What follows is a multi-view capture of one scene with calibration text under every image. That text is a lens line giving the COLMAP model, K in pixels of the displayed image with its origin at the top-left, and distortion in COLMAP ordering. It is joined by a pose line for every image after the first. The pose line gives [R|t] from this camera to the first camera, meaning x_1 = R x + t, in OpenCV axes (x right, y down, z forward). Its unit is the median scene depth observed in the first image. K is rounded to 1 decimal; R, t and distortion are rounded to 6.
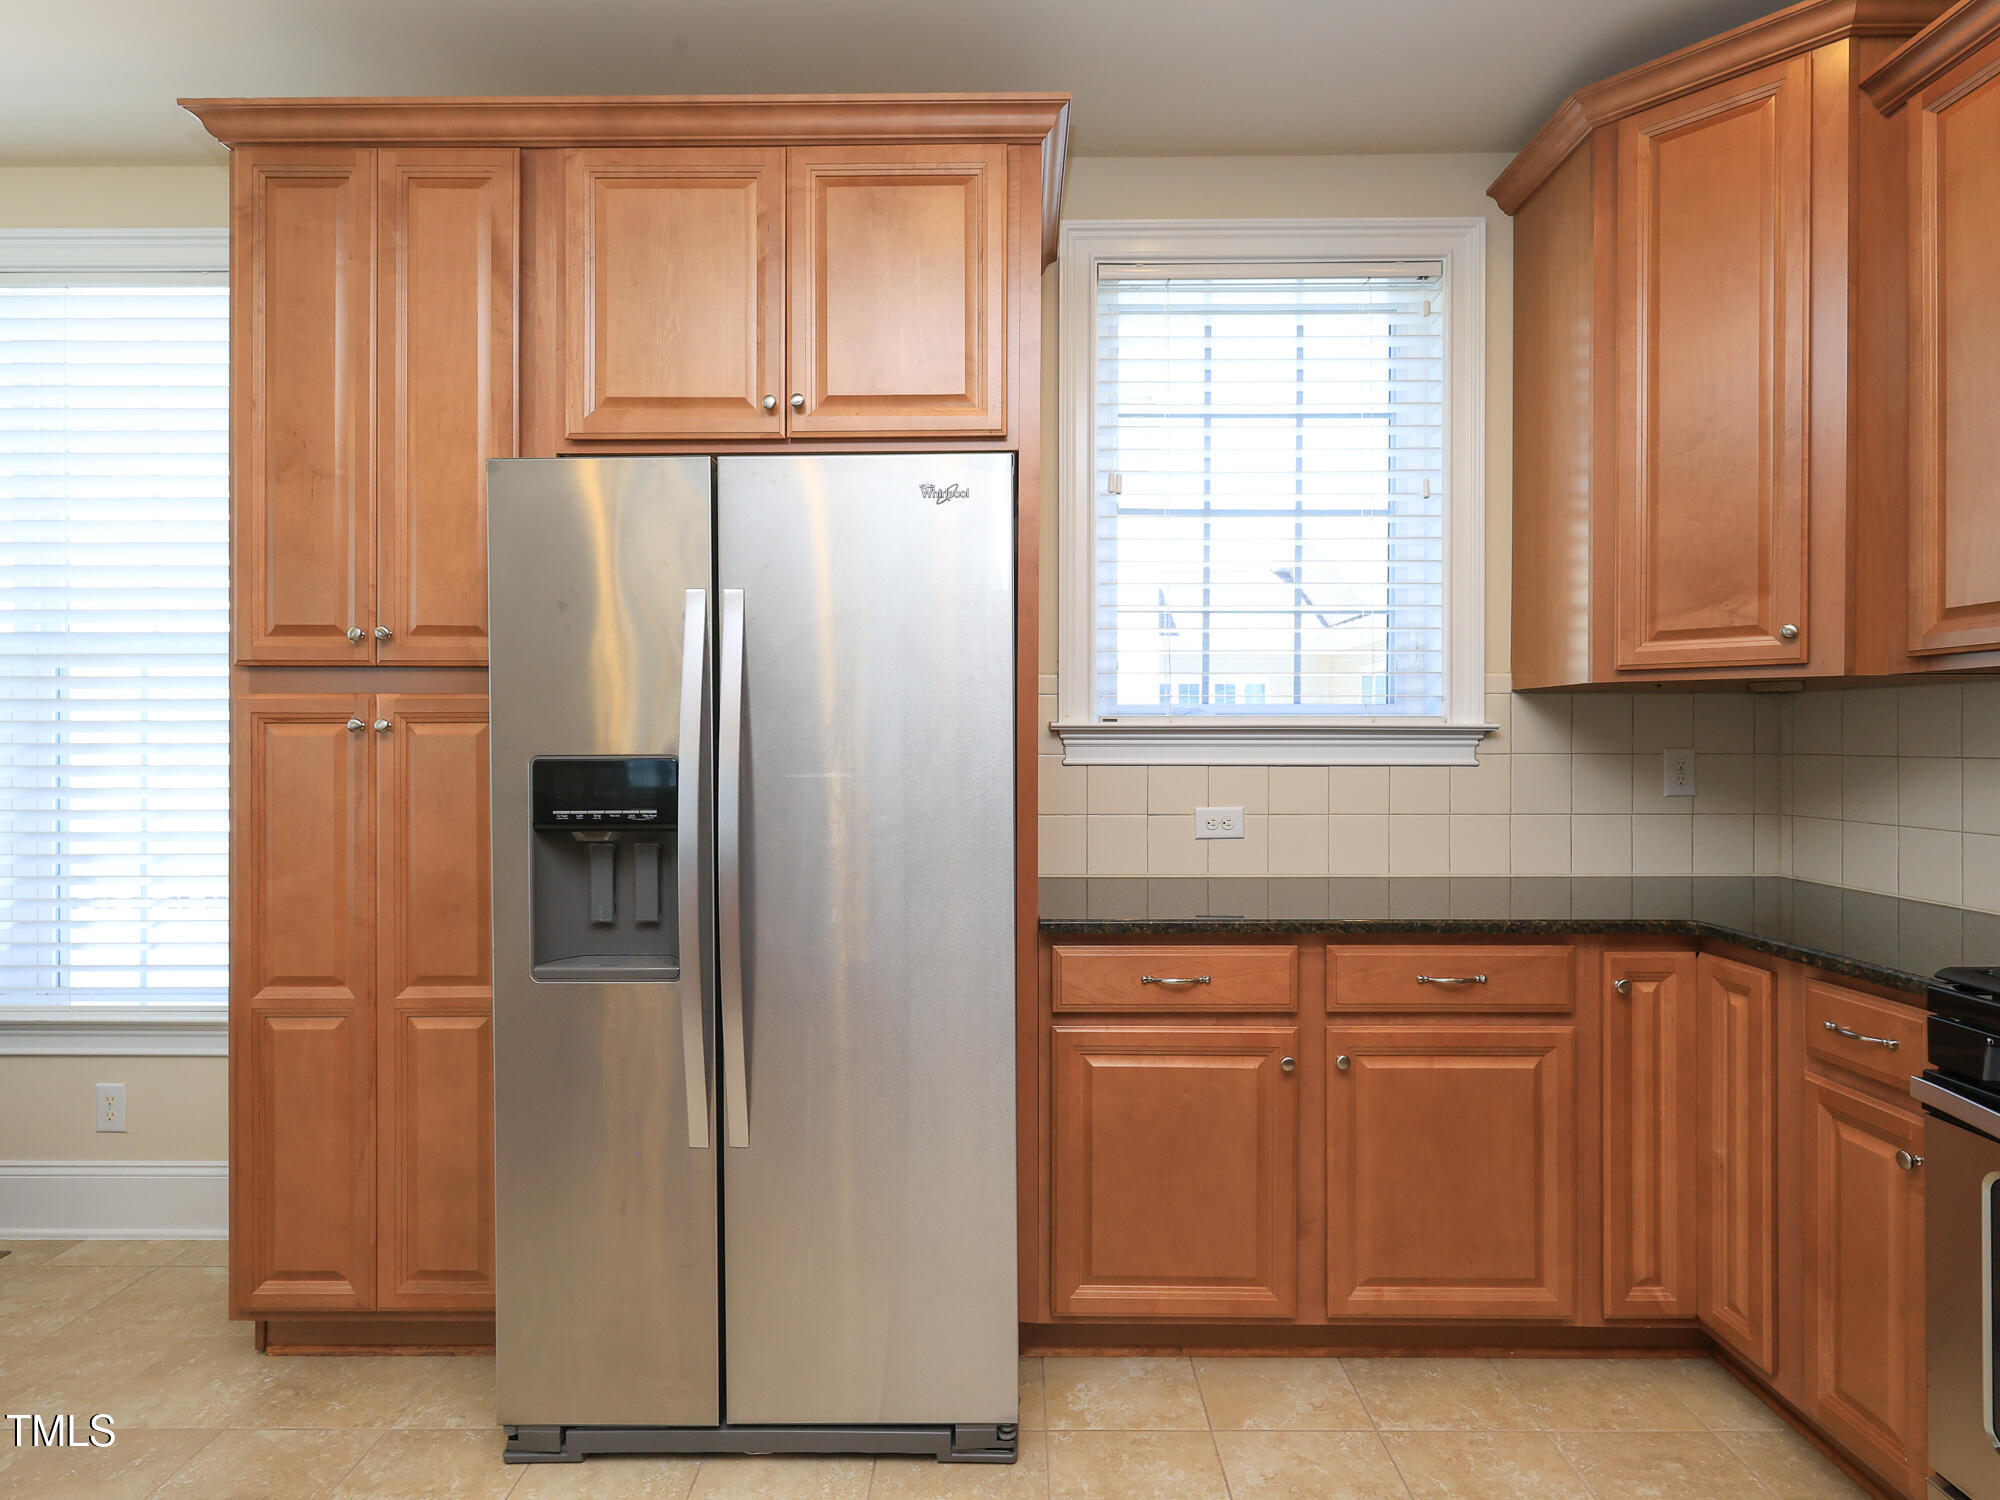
lens RADIAL K [[1040.9, 0, 996.9], [0, 1040.9, 743.3], [0, 0, 1]] dist [0.004411, -0.002008]
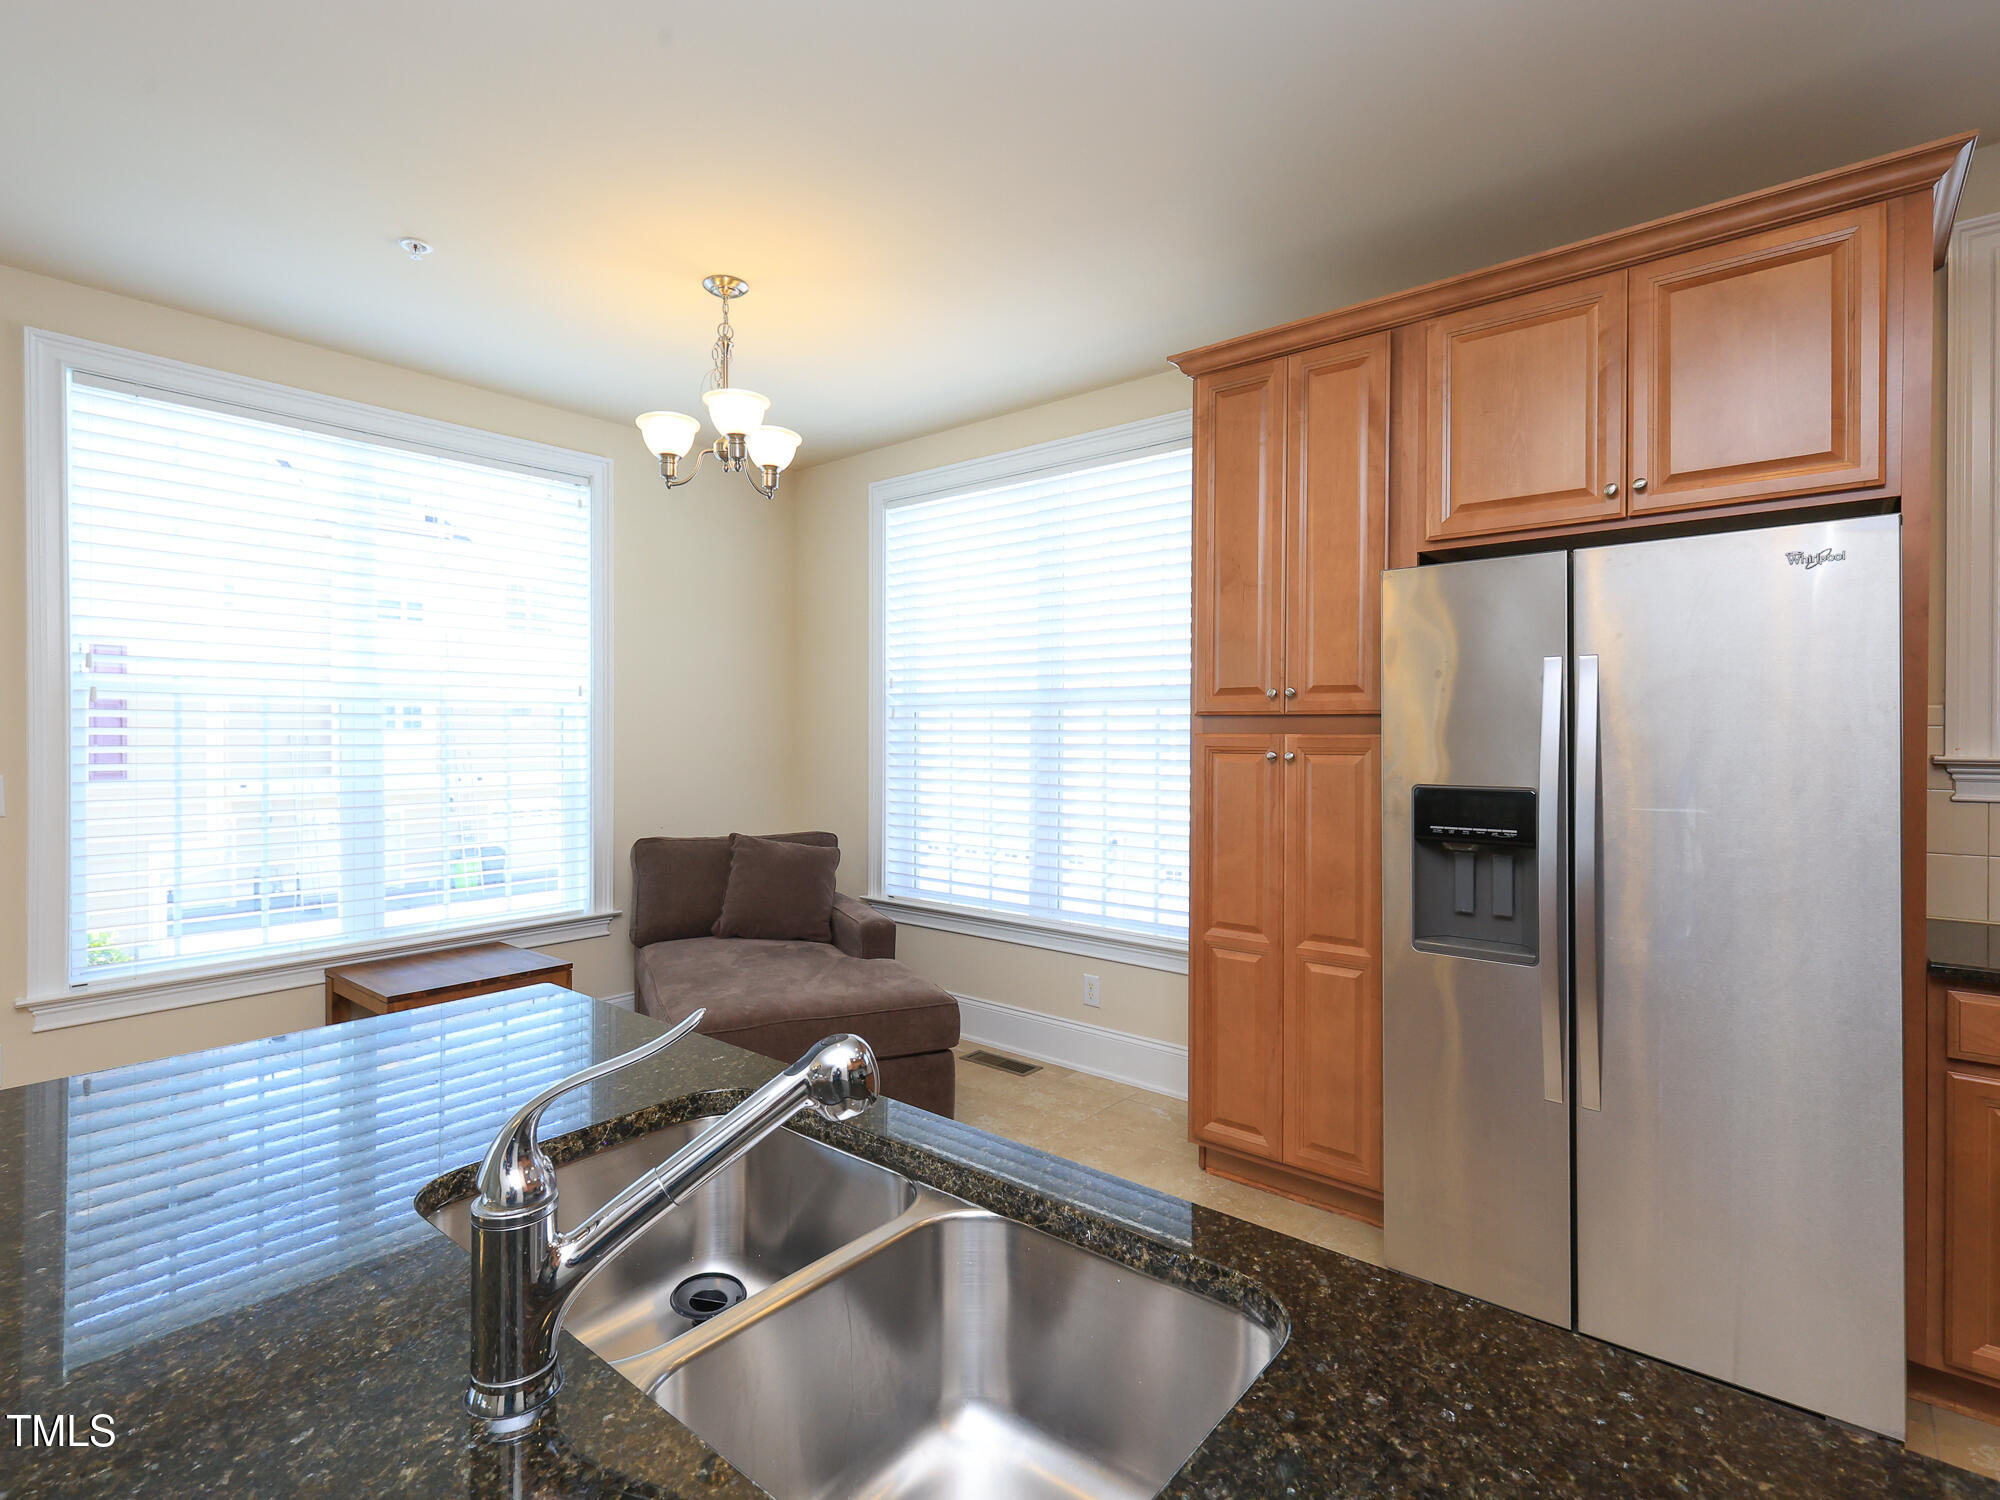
lens RADIAL K [[975.1, 0, 968.1], [0, 975.1, 733.7], [0, 0, 1]] dist [-0.000021, 0.000527]
pose [[0.764218, 0.002571, -0.644953, -0.060401], [-0.005520, 0.999982, -0.002554, -0.042152], [0.644935, 0.005511, 0.764218, -0.312747]]
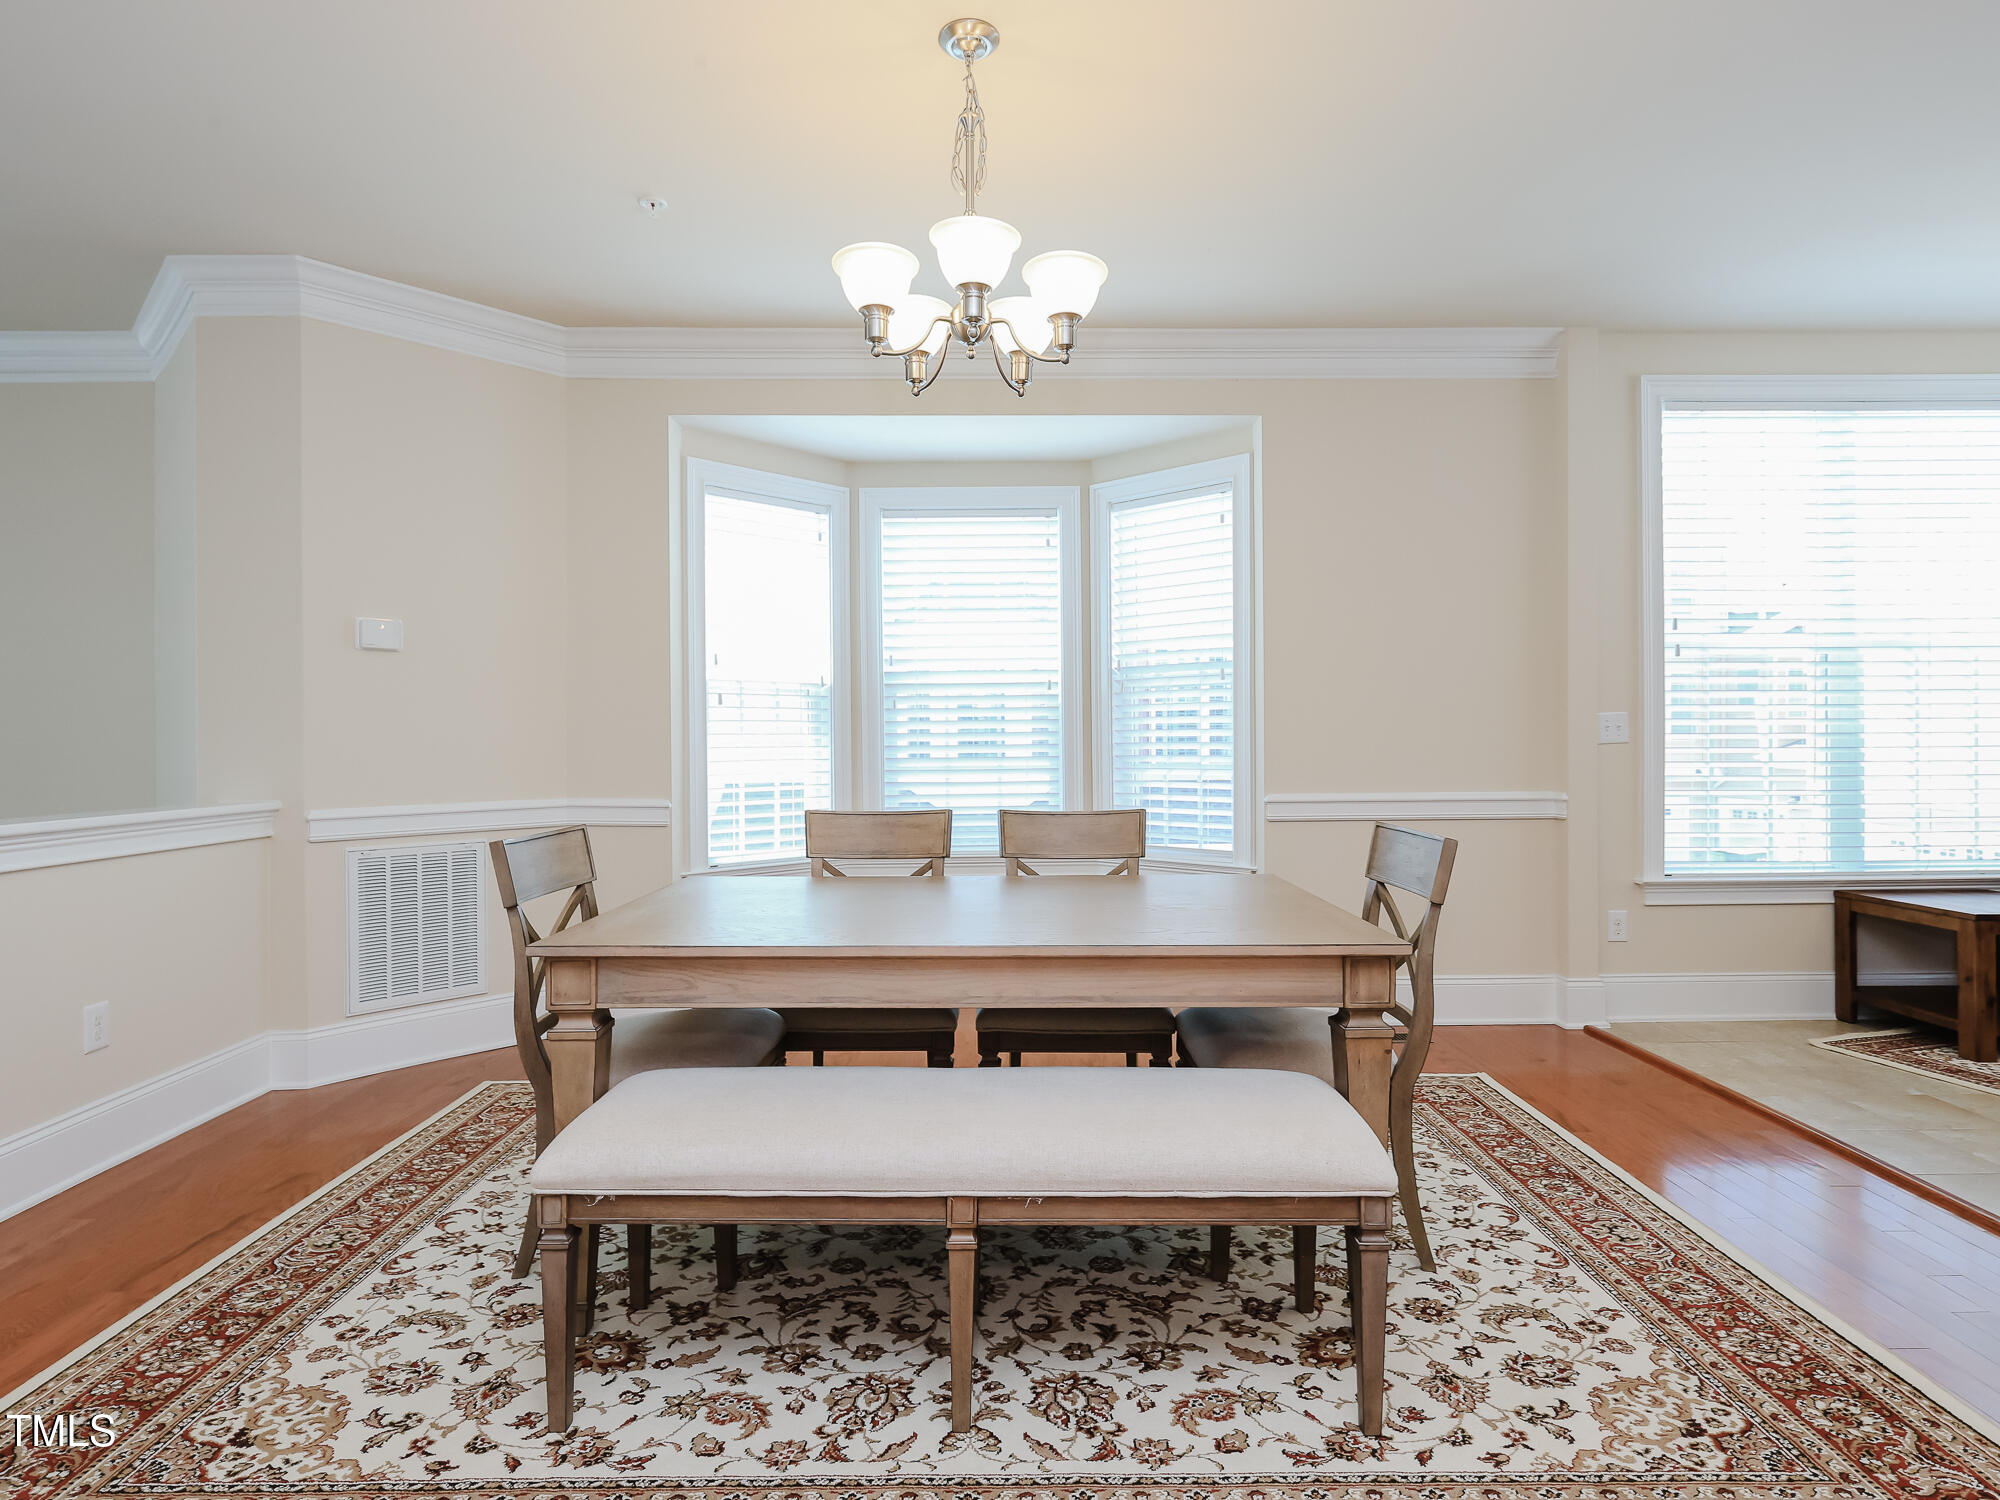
lens RADIAL K [[1074.1, 0, 1001.3], [0, 1074.1, 746.3], [0, 0, 1]] dist [0.005453, -0.000378]
pose [[0.030979, 0.006577, -0.999498, 0.027060], [-0.004190, 0.999970, 0.006450, 0.078198], [0.999511, 0.003988, 0.031006, -1.394215]]
